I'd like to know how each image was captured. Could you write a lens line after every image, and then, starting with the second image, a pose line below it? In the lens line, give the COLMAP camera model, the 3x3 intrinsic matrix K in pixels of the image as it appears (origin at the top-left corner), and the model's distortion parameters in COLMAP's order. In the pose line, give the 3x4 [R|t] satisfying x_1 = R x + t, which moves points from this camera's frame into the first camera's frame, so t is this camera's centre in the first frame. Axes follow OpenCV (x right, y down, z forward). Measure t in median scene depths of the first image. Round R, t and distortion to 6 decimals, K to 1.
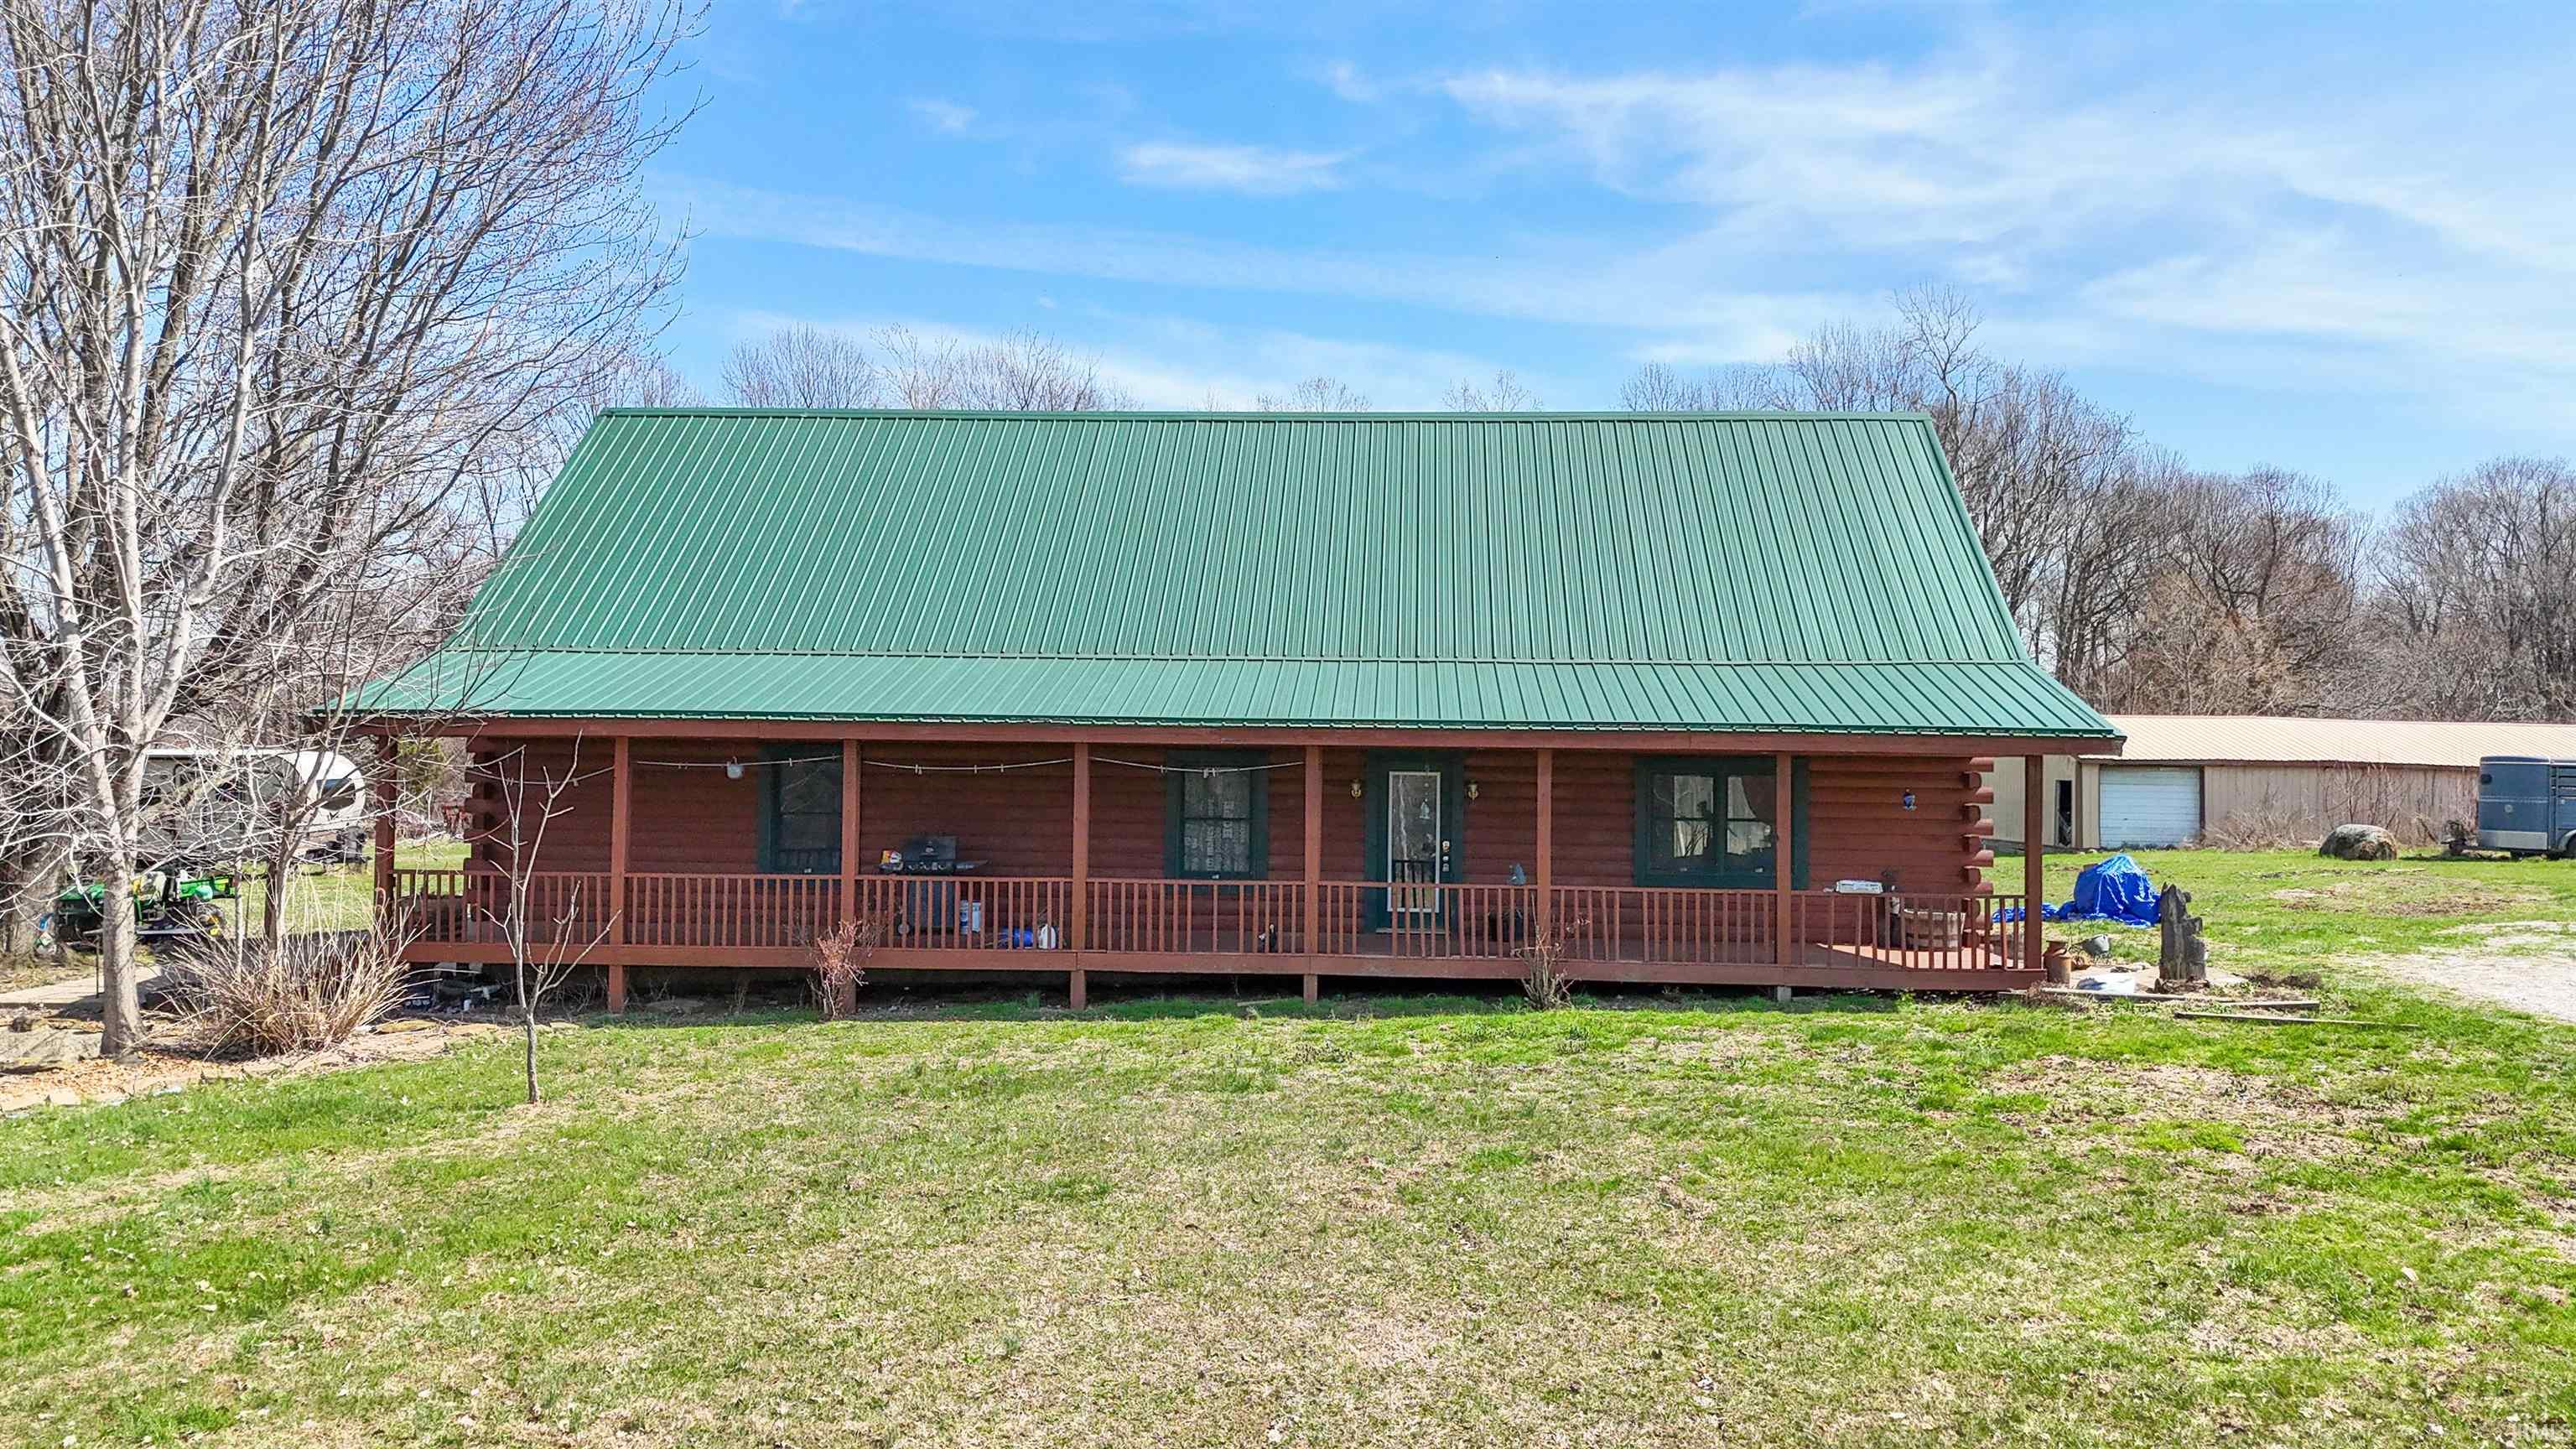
lens RADIAL K [[1840.0, 0, 1288.0], [0, 1840.0, 724.5], [0, 0, 1]] dist [0.072119, -0.060589]
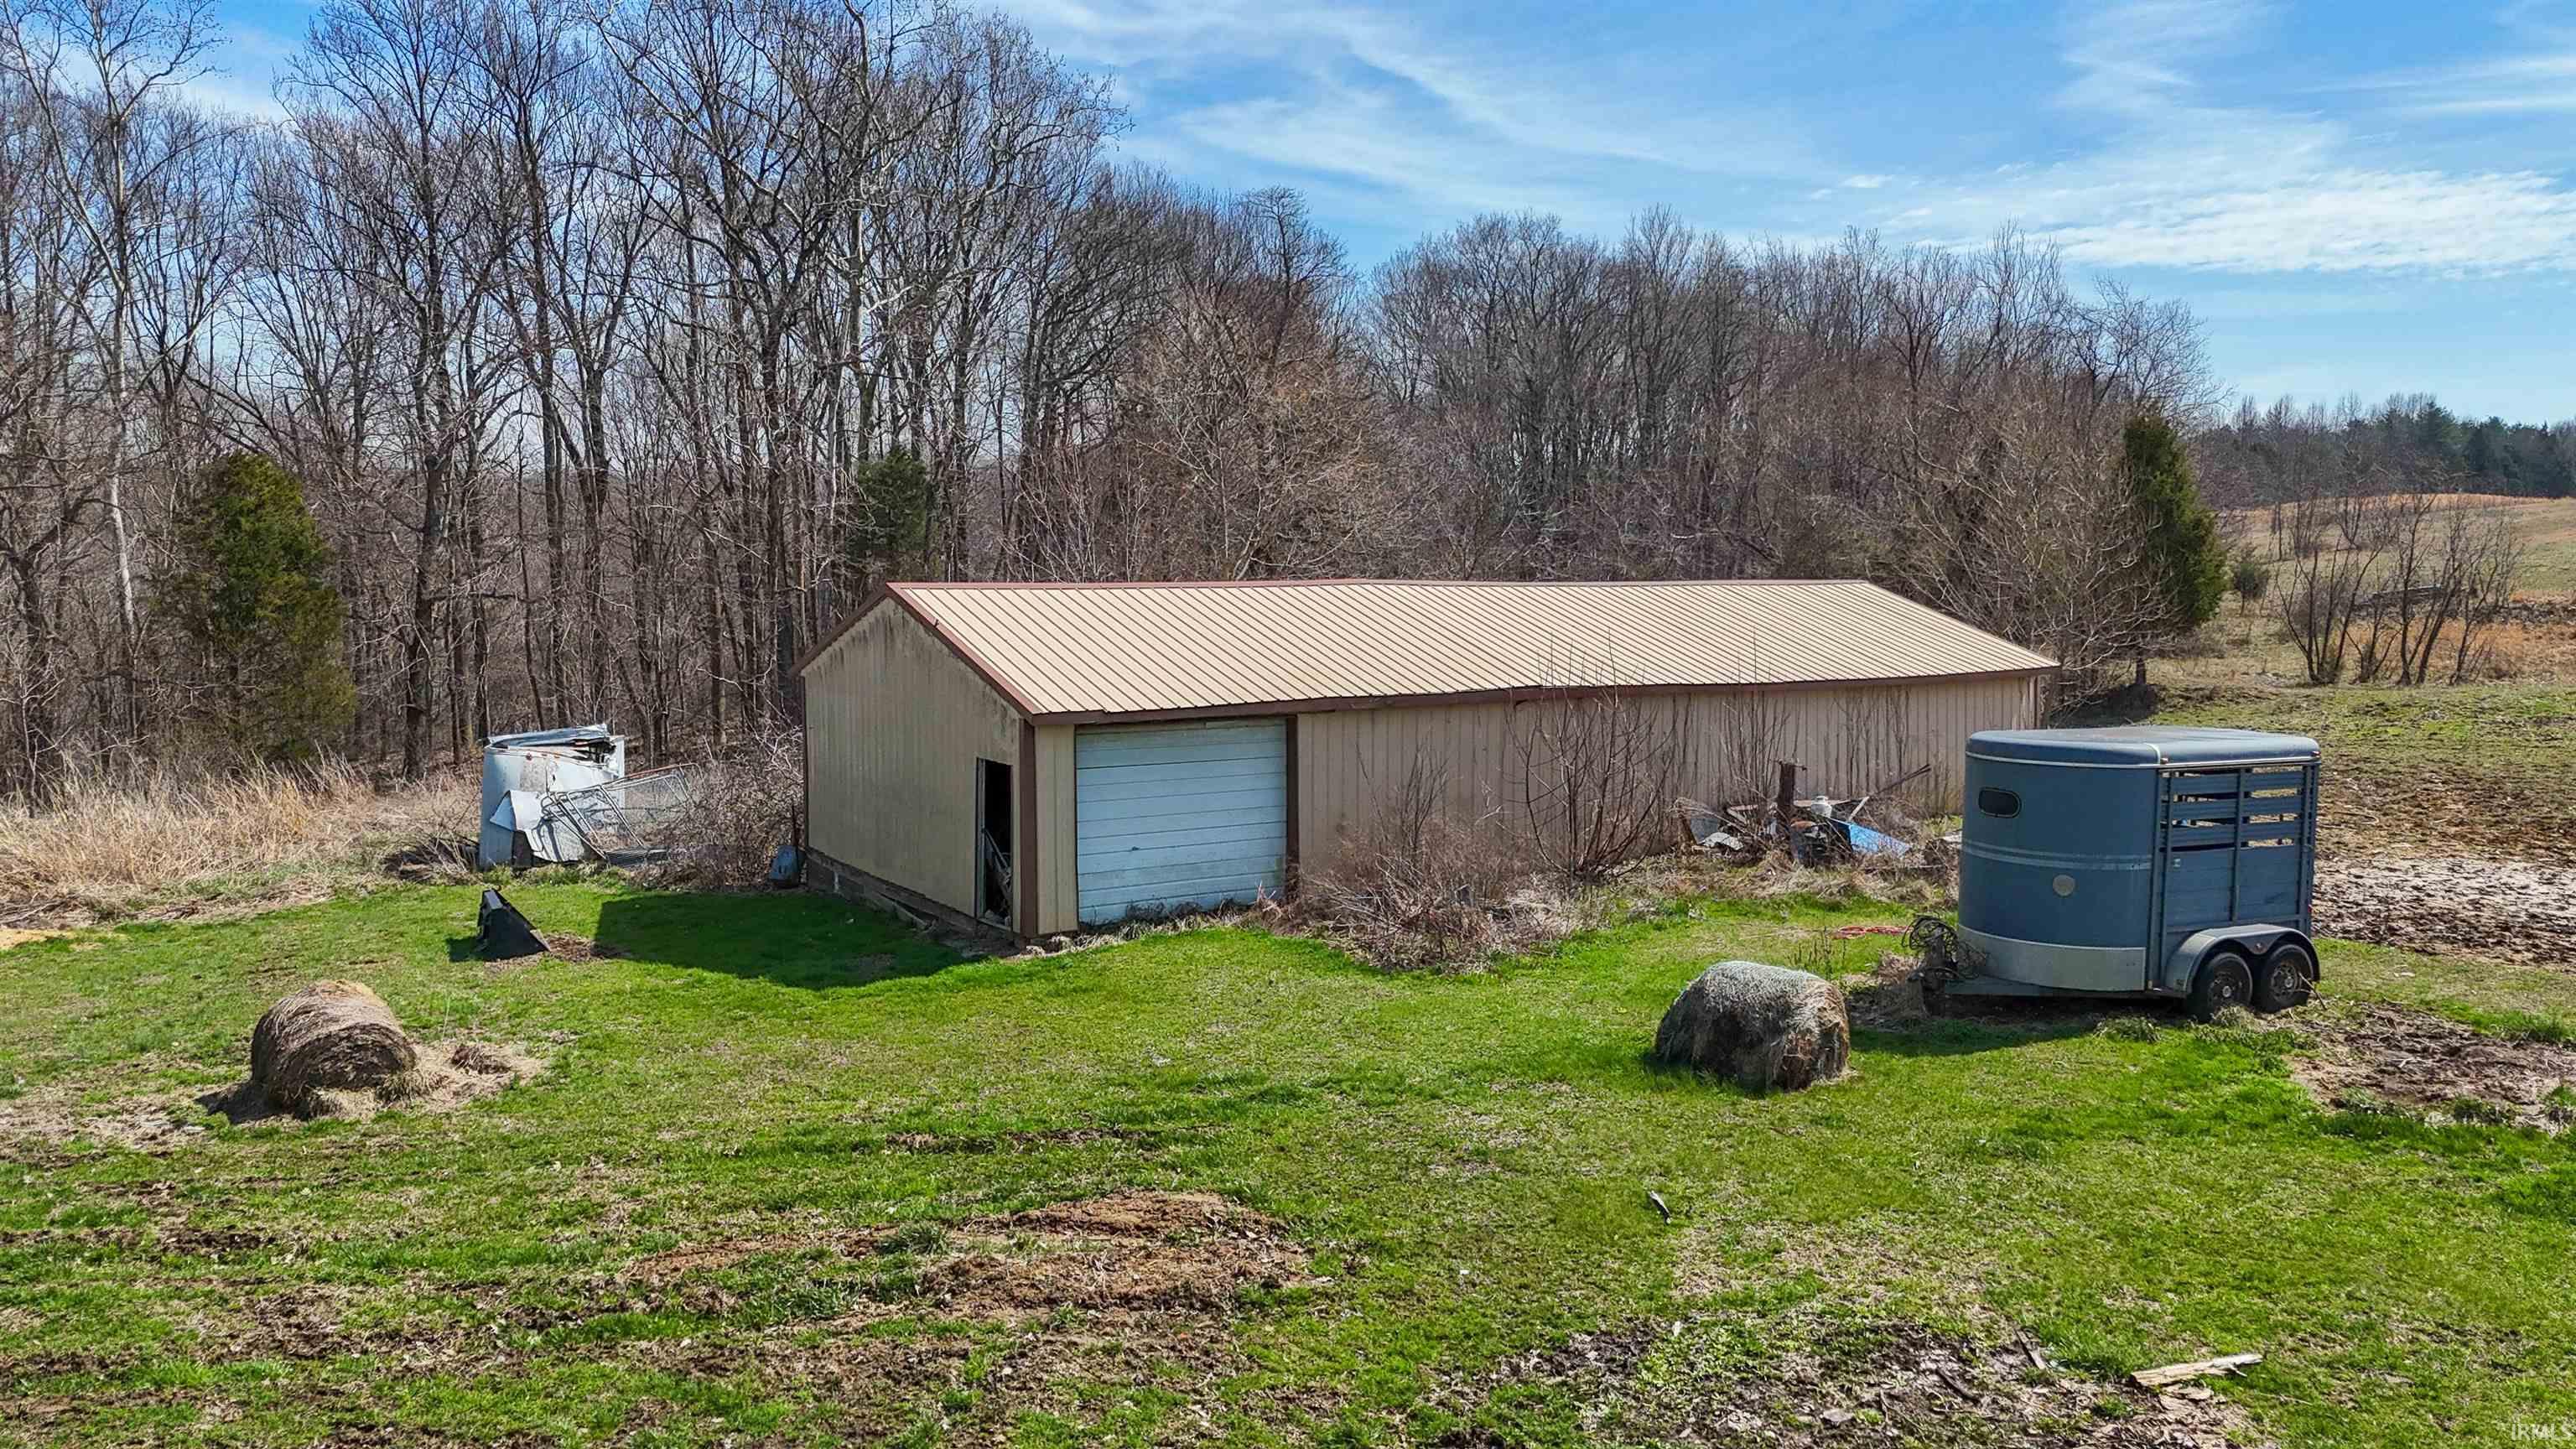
lens RADIAL K [[1840.0, 0, 1288.0], [0, 1840.0, 724.5], [0, 0, 1]] dist [0.072119, -0.060589]
pose [[0.866108, -0.062184, 0.495973, 0.279335], [0.000692, 0.992380, 0.123215, -0.027270], [-0.499856, -0.106374, 0.859551, 0.635125]]
